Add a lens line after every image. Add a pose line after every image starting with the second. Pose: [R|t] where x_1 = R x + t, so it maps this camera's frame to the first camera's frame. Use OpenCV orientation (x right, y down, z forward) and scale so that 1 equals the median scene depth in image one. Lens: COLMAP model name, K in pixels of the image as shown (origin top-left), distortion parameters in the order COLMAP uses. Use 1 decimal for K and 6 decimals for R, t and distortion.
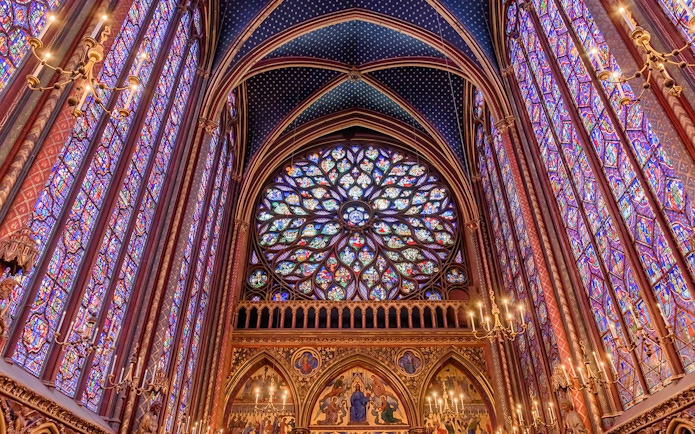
lens RADIAL K [[476.7, 0, 347.5], [0, 476.7, 217.0], [0, 0, 1]] dist [-0.098873, -0.000413]
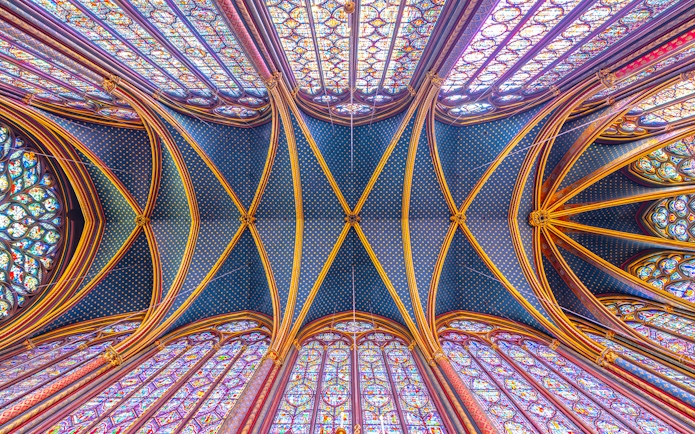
lens RADIAL K [[318.6, 0, 347.5], [0, 318.6, 222.0], [0, 0, 1]] dist [-0.041617, -0.000125]
pose [[-0.007026, 0.999934, 0.009055, 0.011902], [-0.558124, 0.003592, -0.829750, 0.092343], [-0.829728, -0.010884, 0.558062, 0.154093]]
